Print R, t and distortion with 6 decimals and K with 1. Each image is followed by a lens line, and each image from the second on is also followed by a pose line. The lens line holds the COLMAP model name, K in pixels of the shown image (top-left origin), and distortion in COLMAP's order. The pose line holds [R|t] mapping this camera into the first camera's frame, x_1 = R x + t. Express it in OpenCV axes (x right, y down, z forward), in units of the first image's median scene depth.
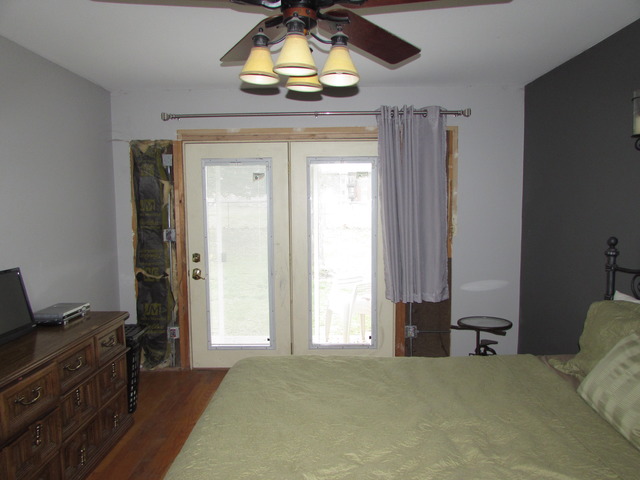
lens RADIAL K [[450.3, 0, 323.9], [0, 450.3, 238.2], [0, 0, 1]] dist [-0.041687, 0.019337]
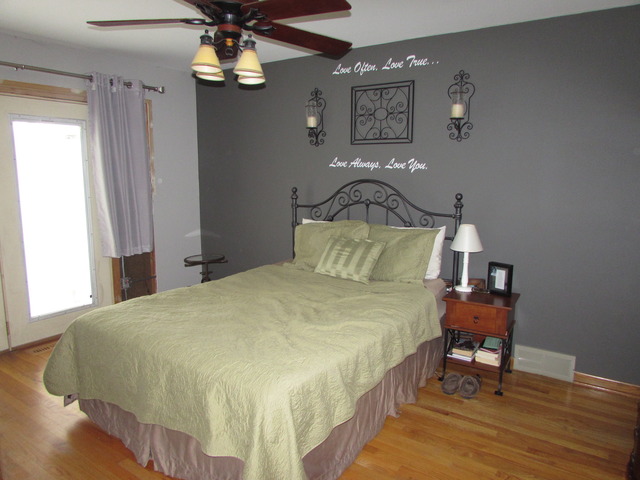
lens RADIAL K [[450.3, 0, 323.9], [0, 450.3, 238.2], [0, 0, 1]] dist [-0.041687, 0.019337]
pose [[0.544258, -0.119668, 0.830339, -0.467494], [0.058351, 0.992777, 0.104831, 0.011060], [-0.836886, -0.008604, 0.547309, -0.012356]]
